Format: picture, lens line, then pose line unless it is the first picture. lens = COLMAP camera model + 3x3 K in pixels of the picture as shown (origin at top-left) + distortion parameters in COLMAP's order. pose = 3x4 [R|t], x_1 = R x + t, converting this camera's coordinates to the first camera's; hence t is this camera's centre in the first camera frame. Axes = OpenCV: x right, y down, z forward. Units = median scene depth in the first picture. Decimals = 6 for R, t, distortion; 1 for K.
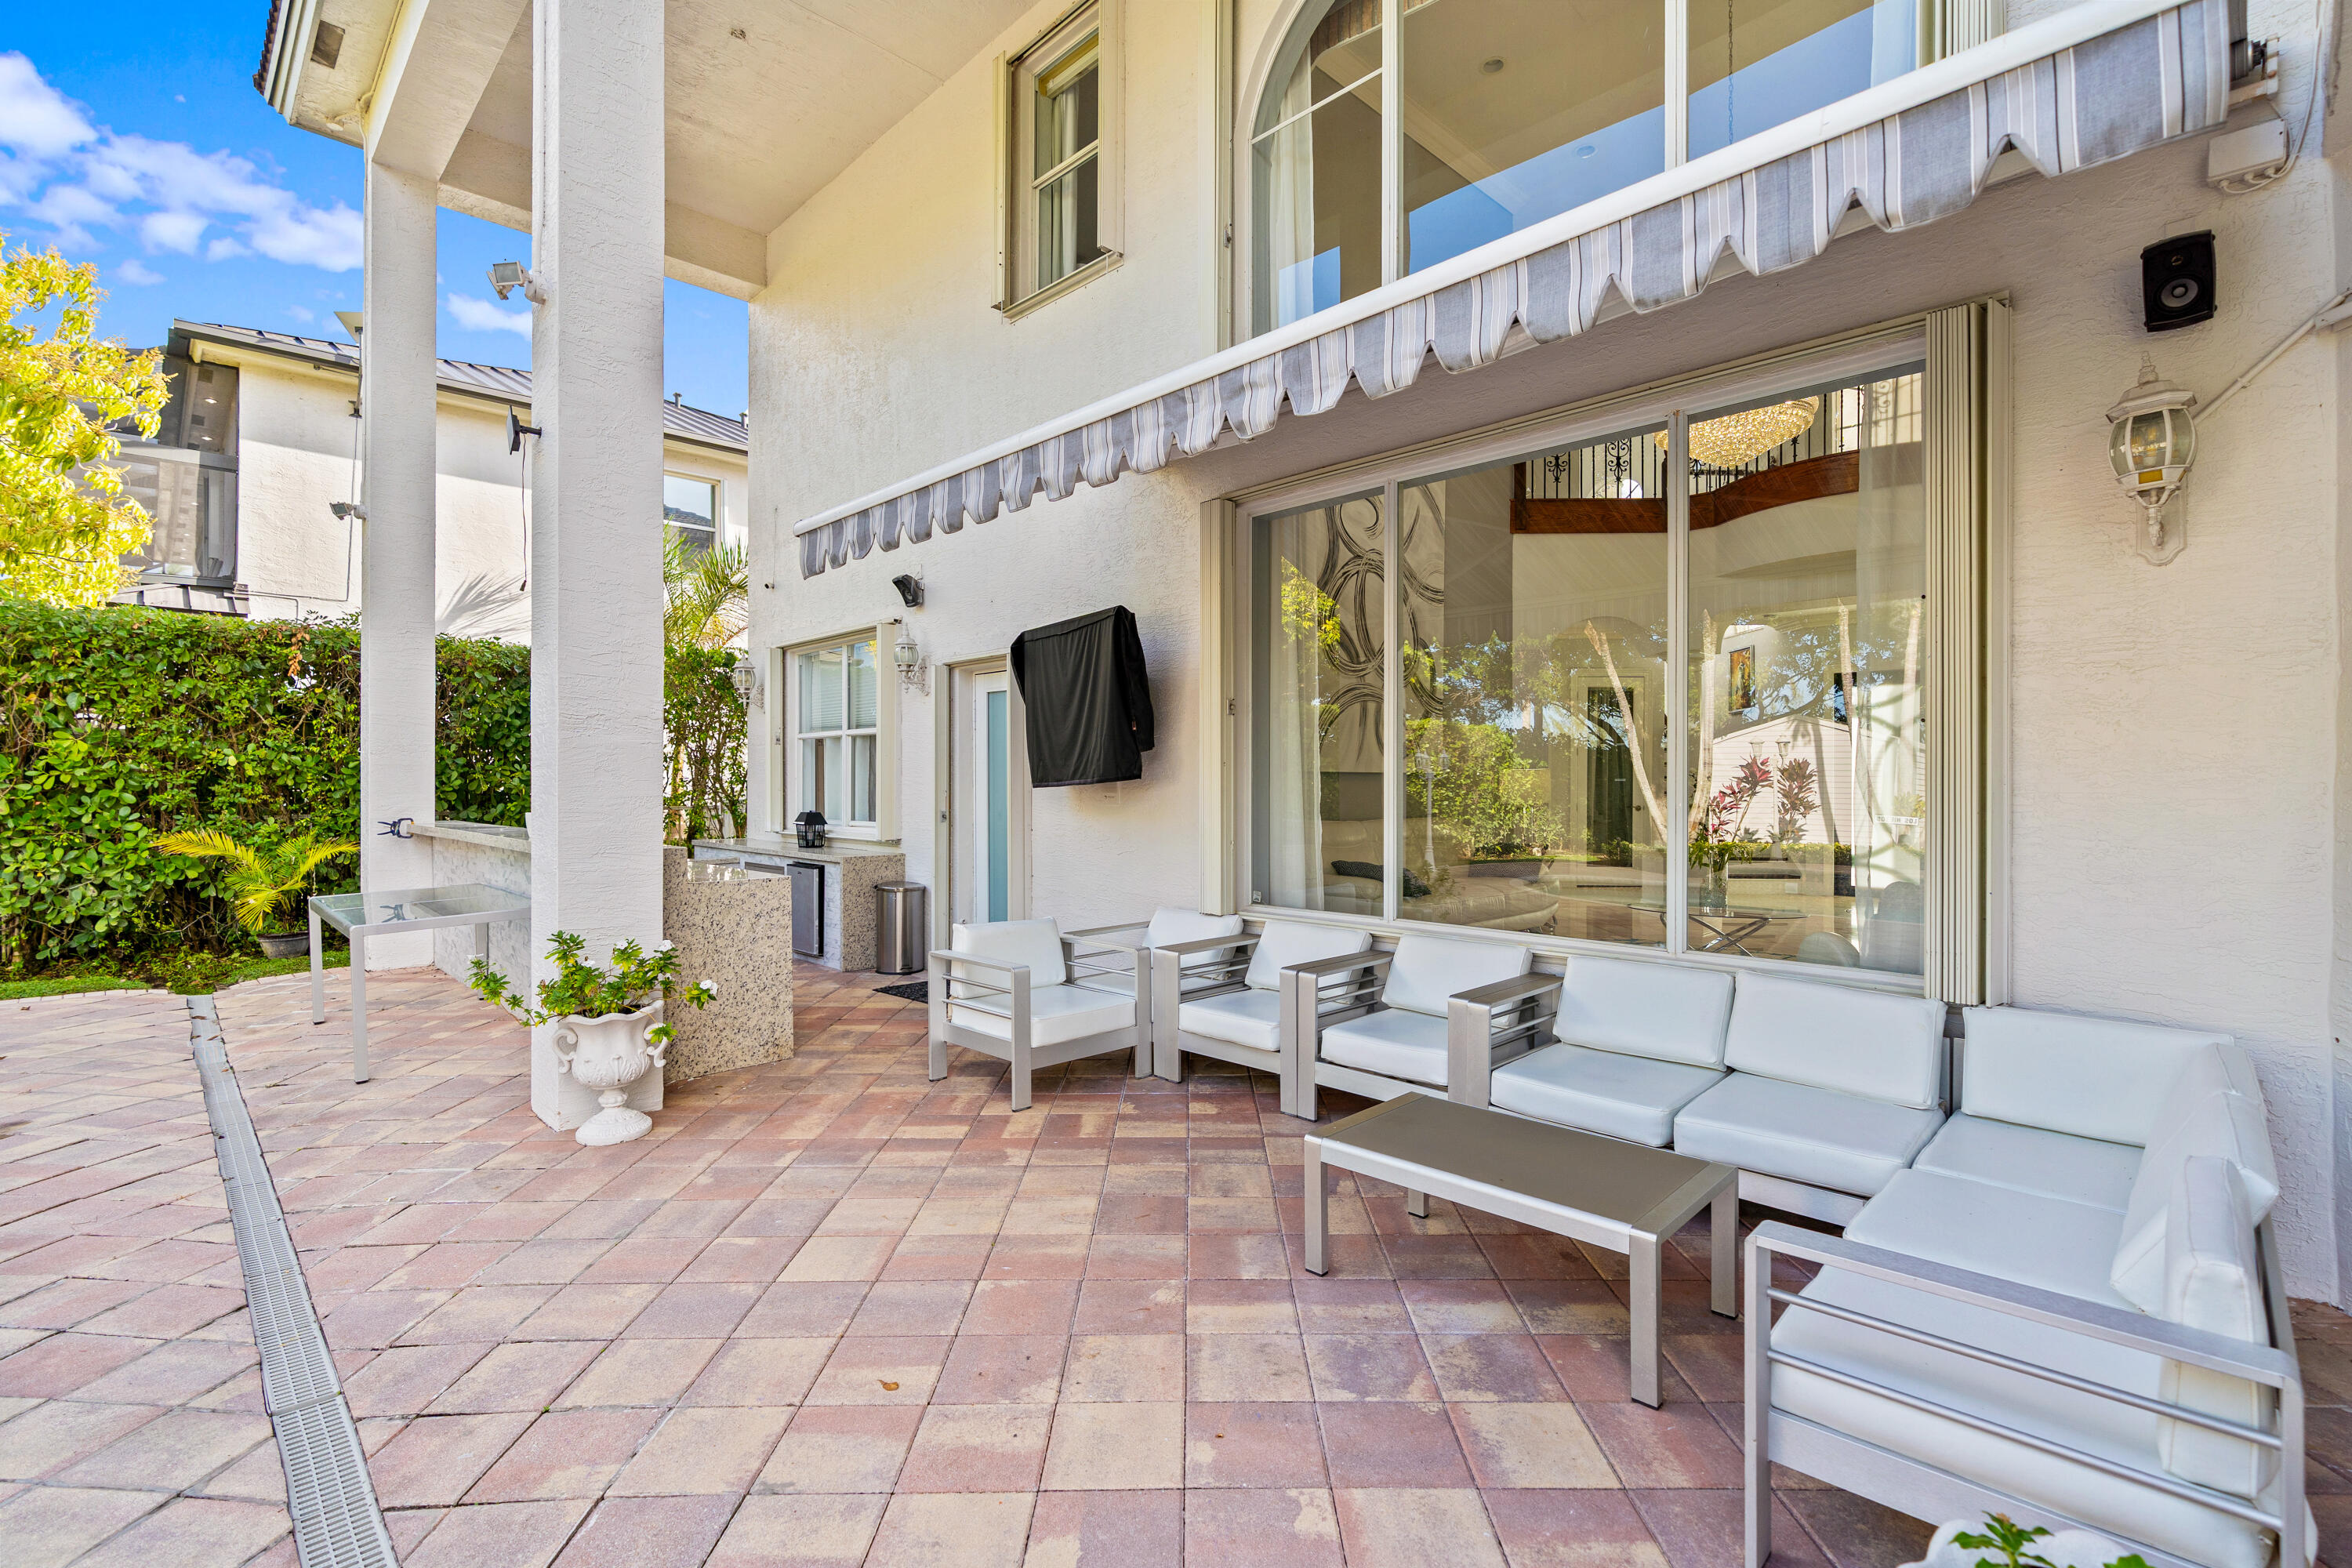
lens RADIAL K [[1065.6, 0, 1173.3], [0, 1065.6, 784.6], [0, 0, 1]] dist [-0.012121, 0.005991]
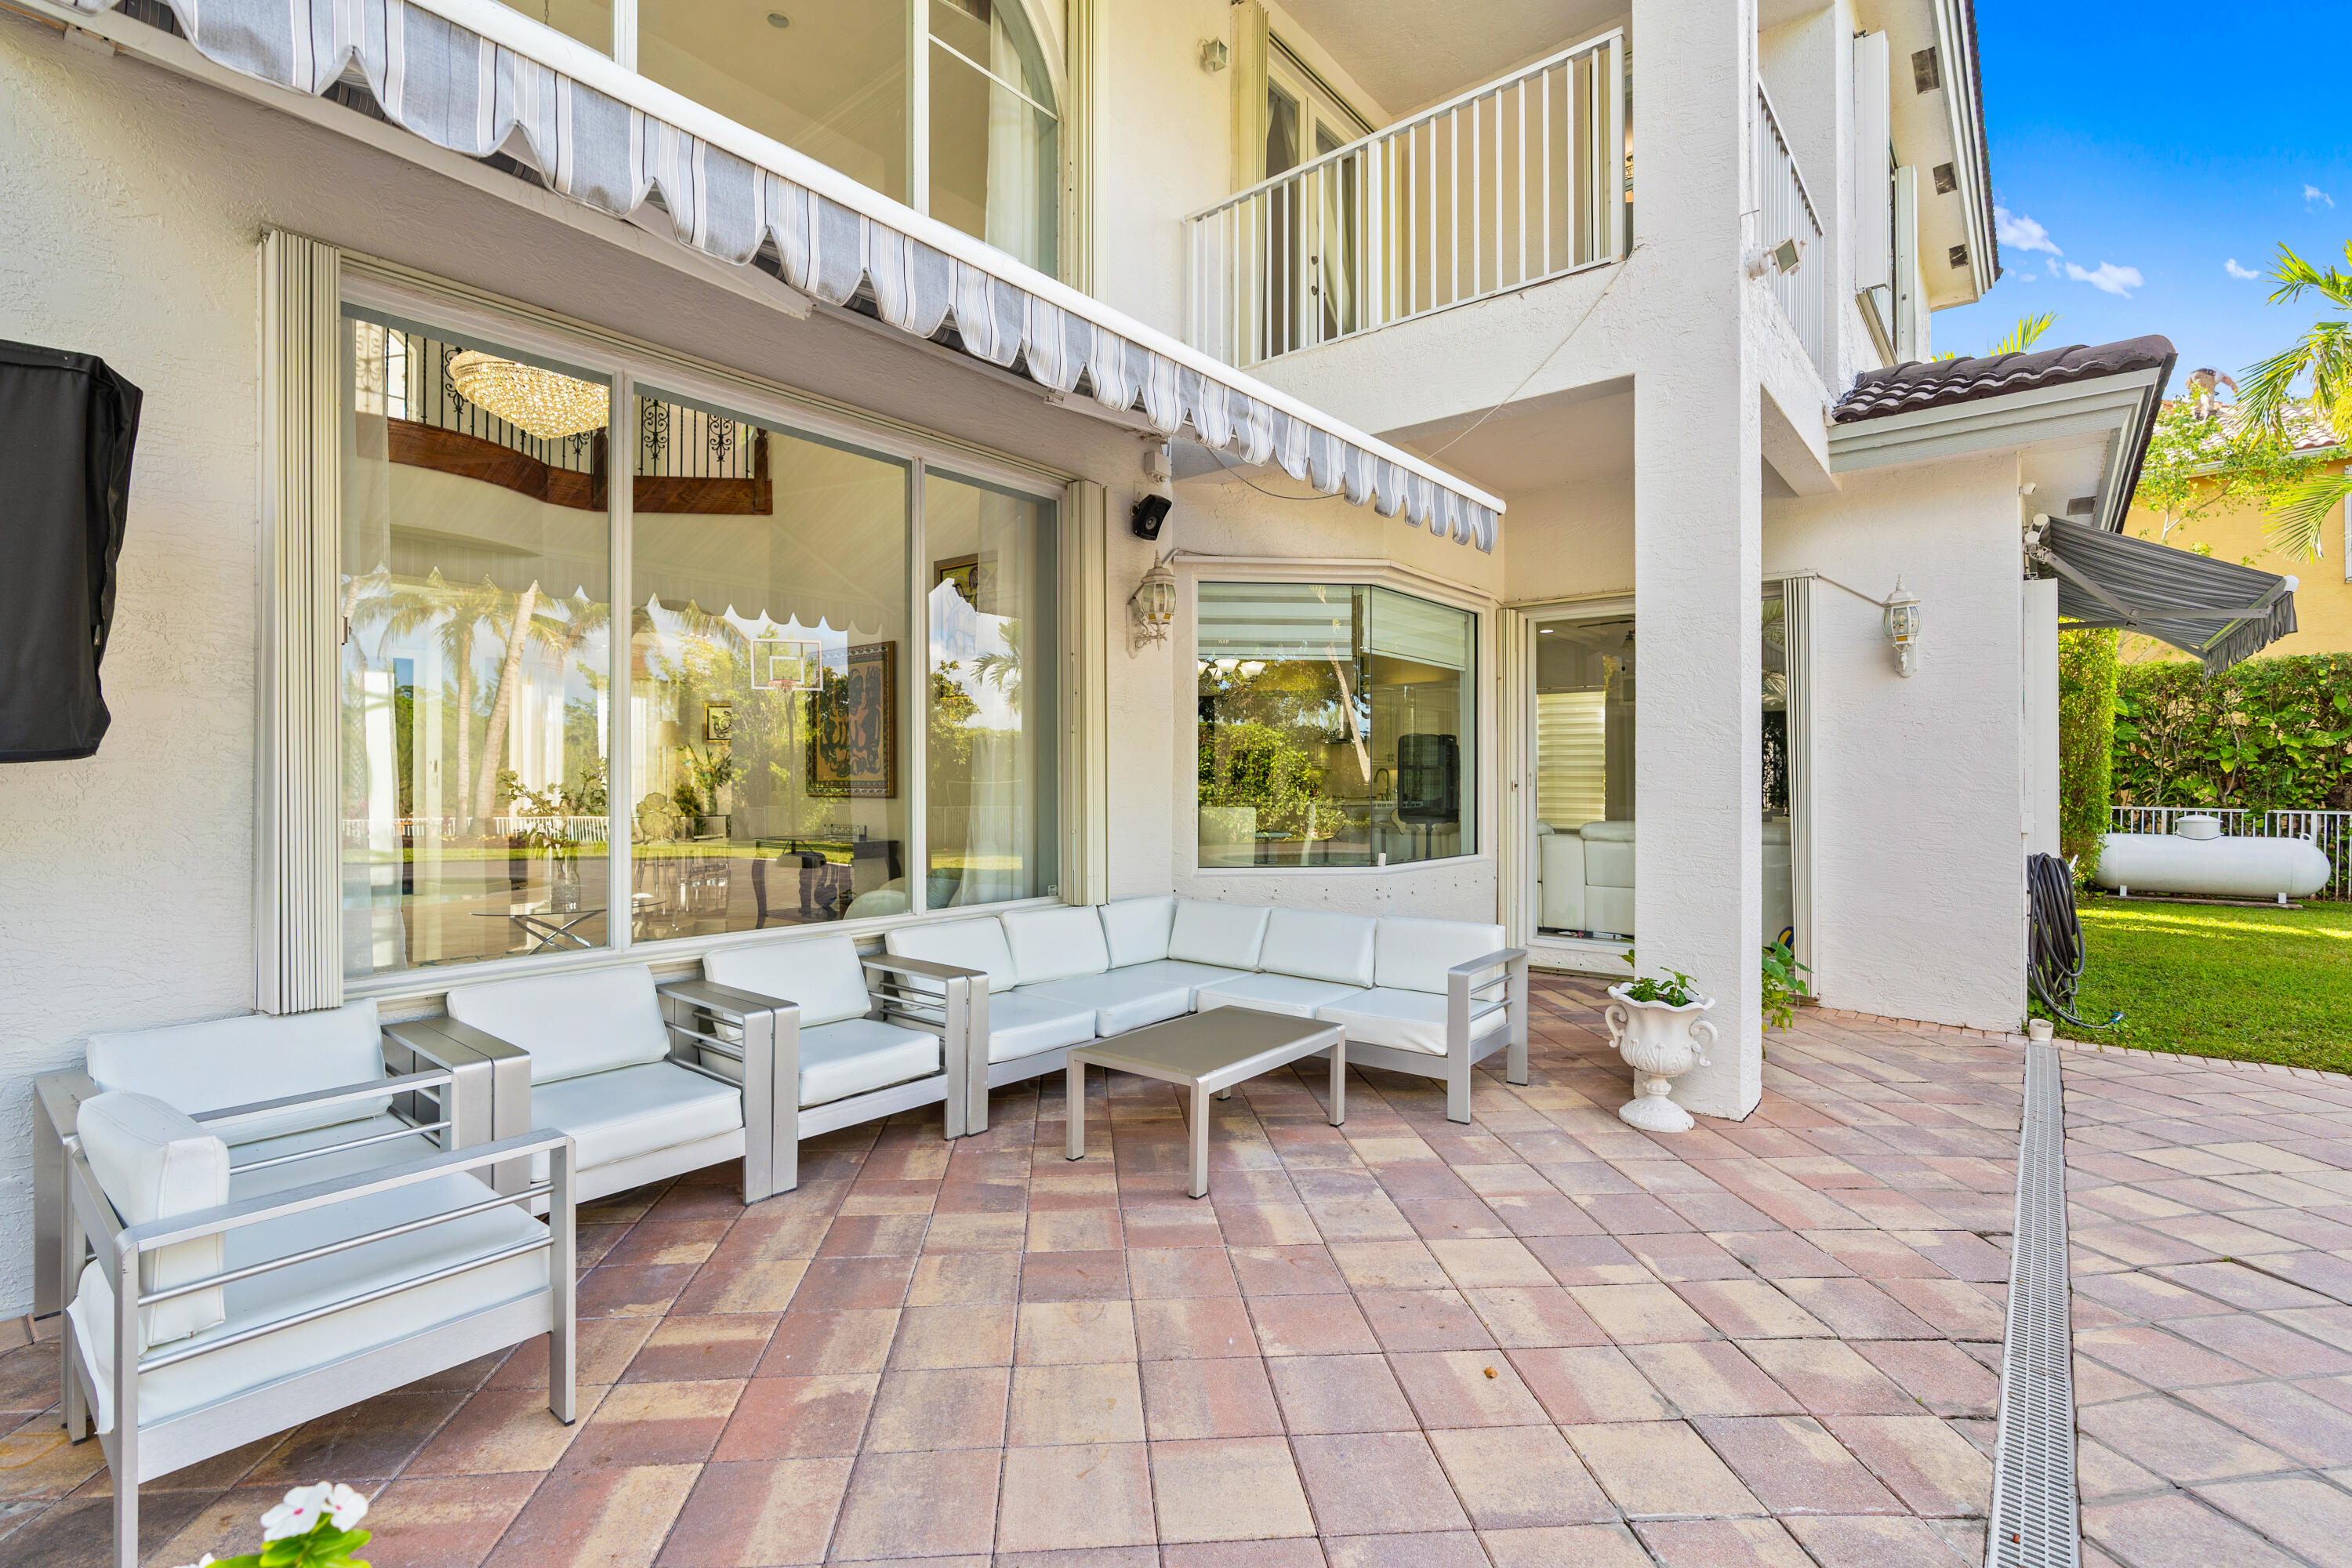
lens RADIAL K [[1065.6, 0, 1175.3], [0, 1065.6, 777.9], [0, 0, 1]] dist [-0.012121, 0.005991]
pose [[-0.110521, 0.001402, 0.993873, -0.377088], [0.001747, 0.999998, -0.001216, 0.004252], [-0.993872, 0.001602, -0.110523, 0.434553]]
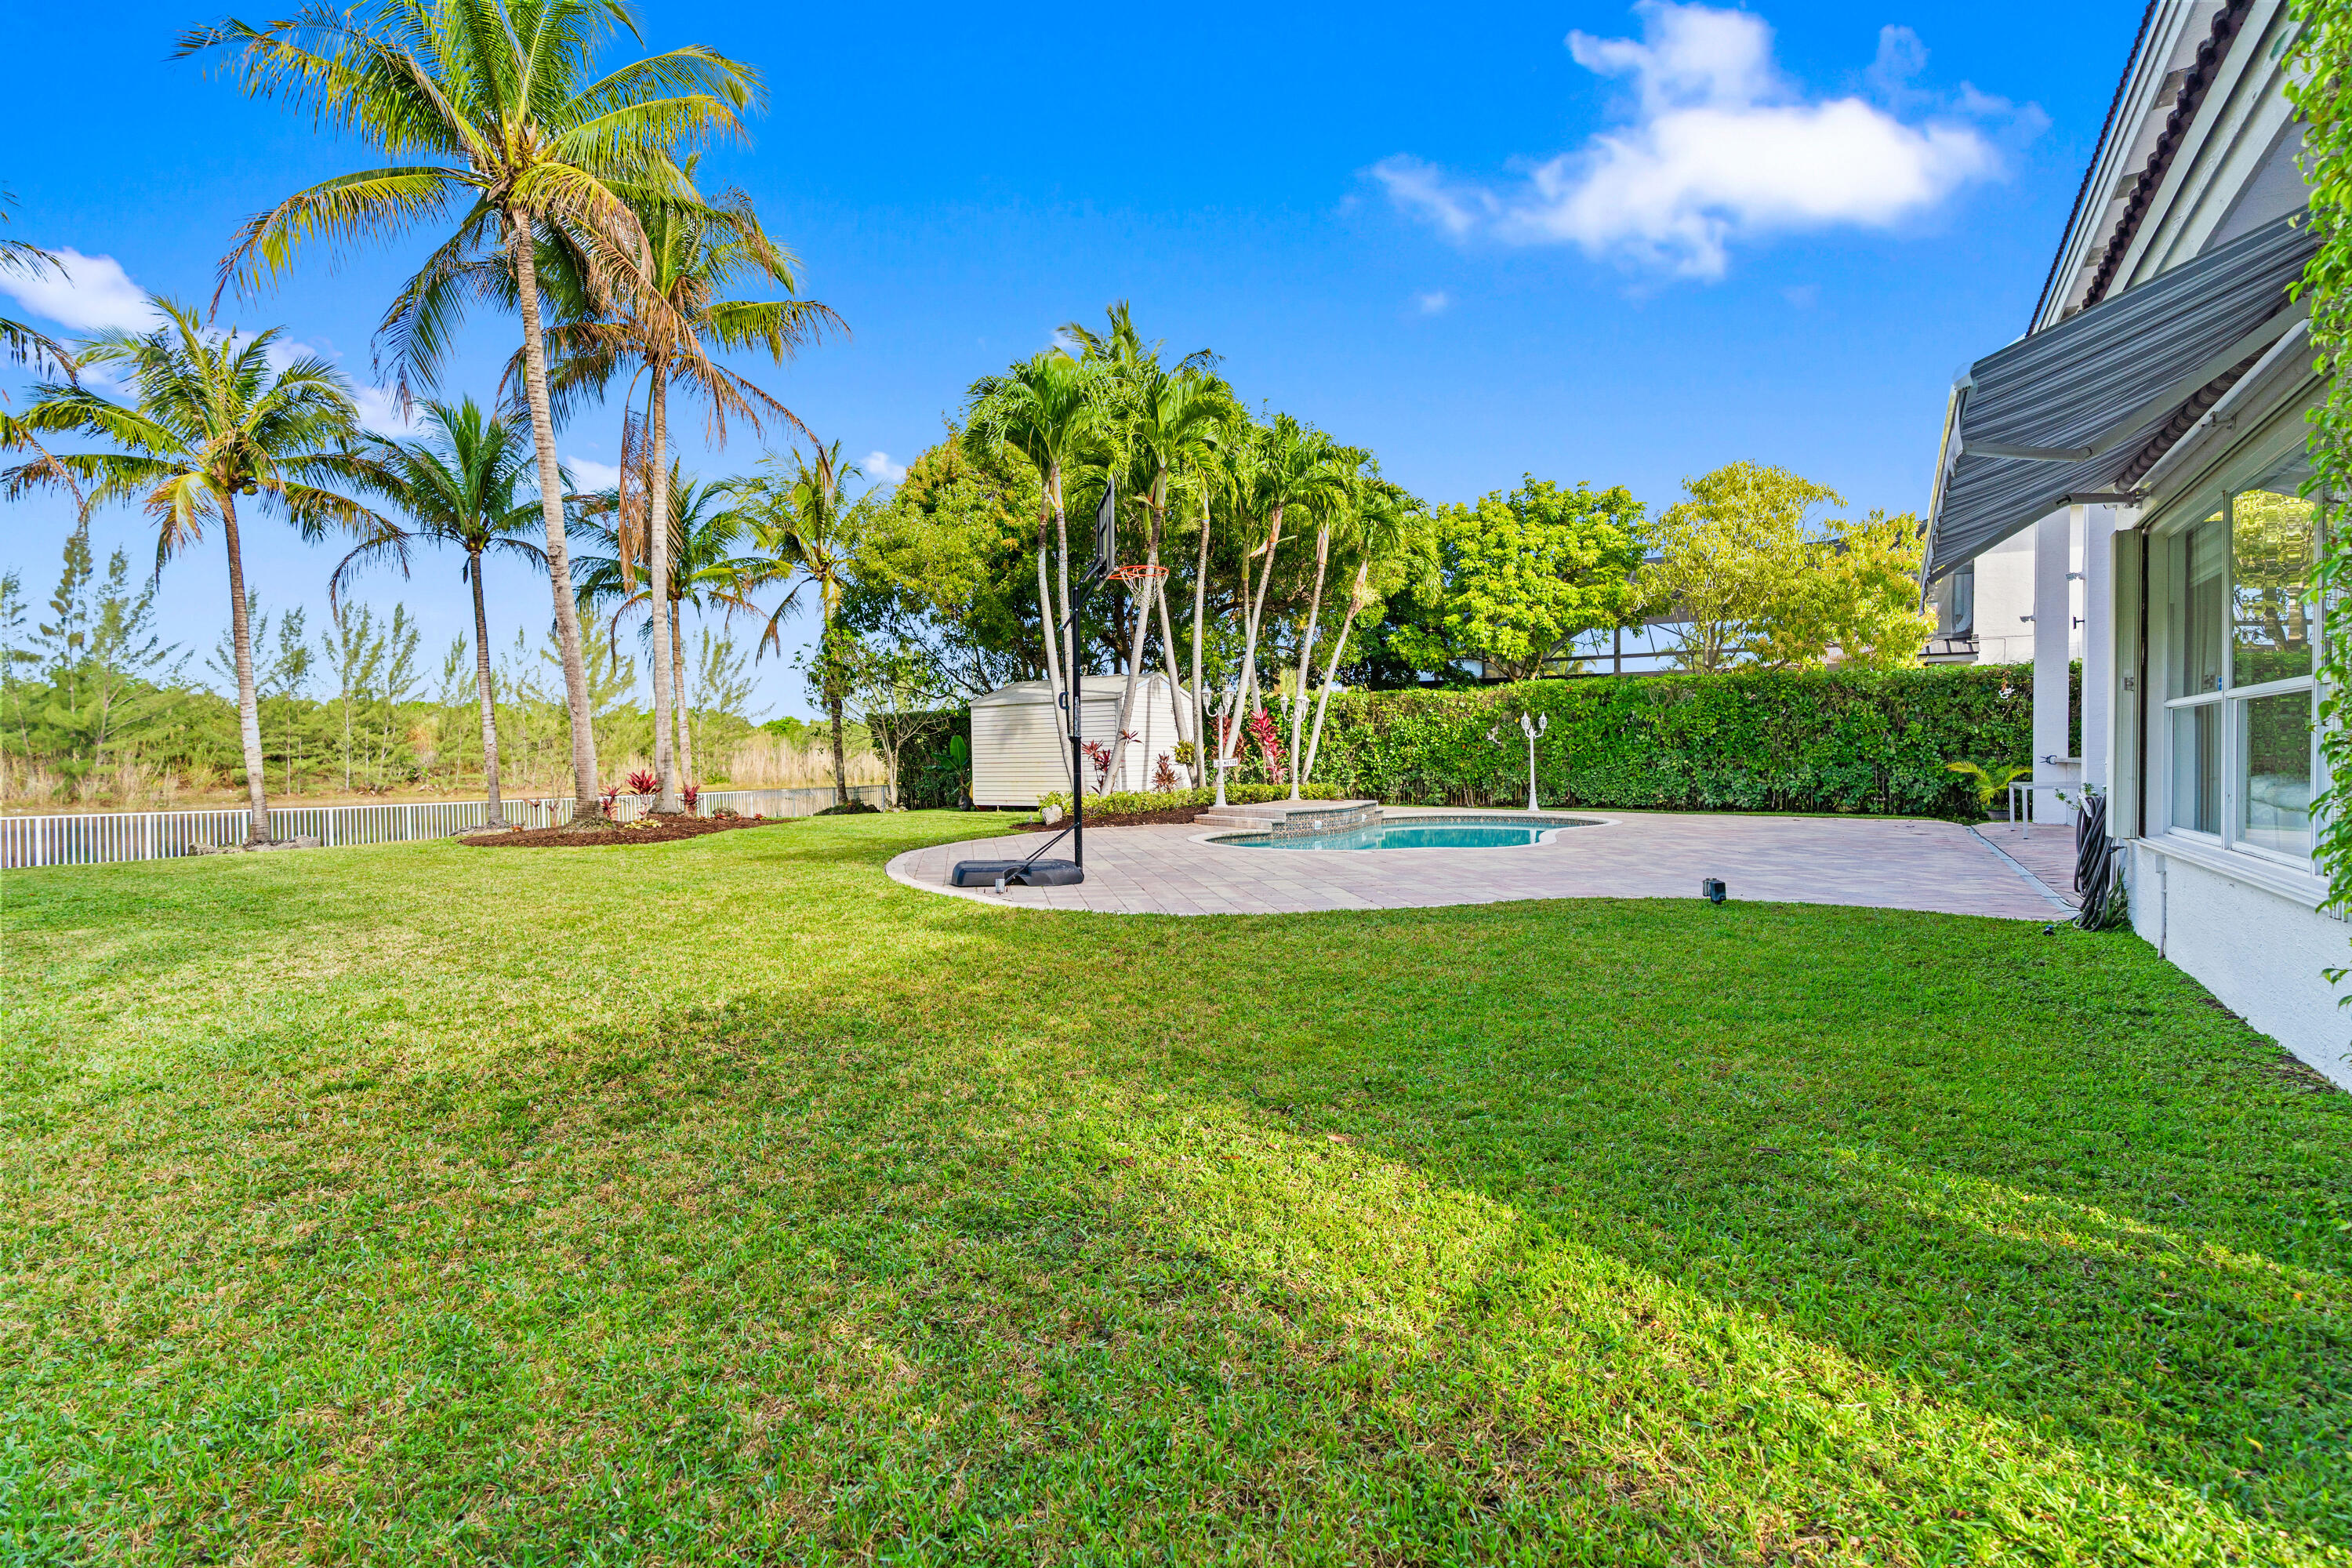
lens RADIAL K [[1065.6, 0, 1175.9], [0, 1065.6, 770.2], [0, 0, 1]] dist [-0.012121, 0.005991]
pose [[0.214350, 0.014806, -0.976645, 1.023044], [0.004354, 0.999861, 0.016114, 0.018341], [0.976747, -0.007706, 0.214256, -1.234416]]
